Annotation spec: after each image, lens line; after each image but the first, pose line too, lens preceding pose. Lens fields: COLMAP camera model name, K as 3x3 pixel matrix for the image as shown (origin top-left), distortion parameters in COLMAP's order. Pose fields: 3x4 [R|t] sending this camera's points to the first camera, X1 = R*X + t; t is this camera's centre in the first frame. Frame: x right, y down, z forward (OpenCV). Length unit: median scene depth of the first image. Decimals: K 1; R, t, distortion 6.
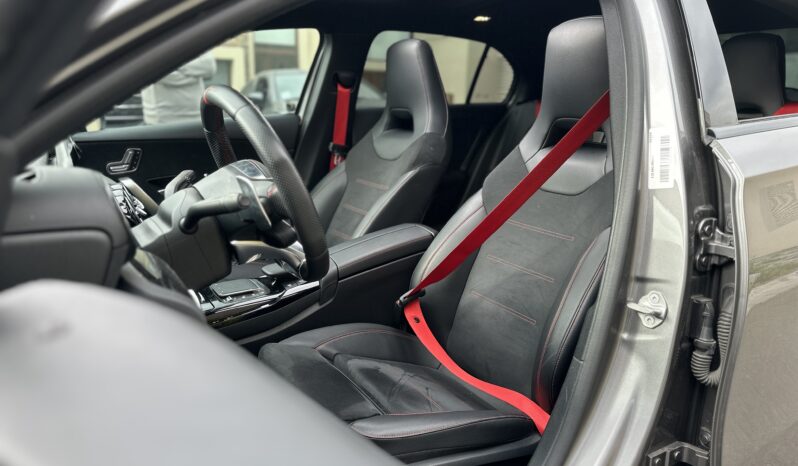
lens RADIAL K [[532.0, 0, 398.0], [0, 532.0, 232.4], [0, 0, 1]] dist [0.034003, -0.002377]
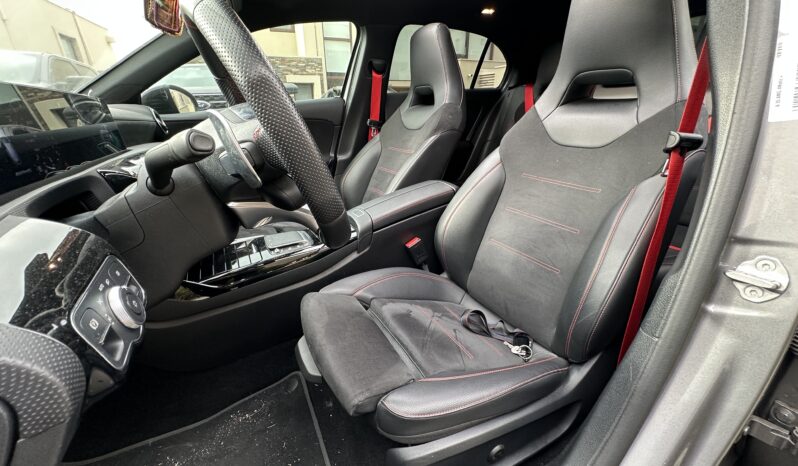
lens RADIAL K [[317.8, 0, 398.5], [0, 317.8, 230.4], [0, 0, 1]] dist [0.003691, 0.000136]
pose [[0.998142, -0.013006, -0.059520, -0.017466], [0.020663, 0.991312, 0.129902, 0.000362], [0.057313, -0.130890, 0.989739, 0.329276]]
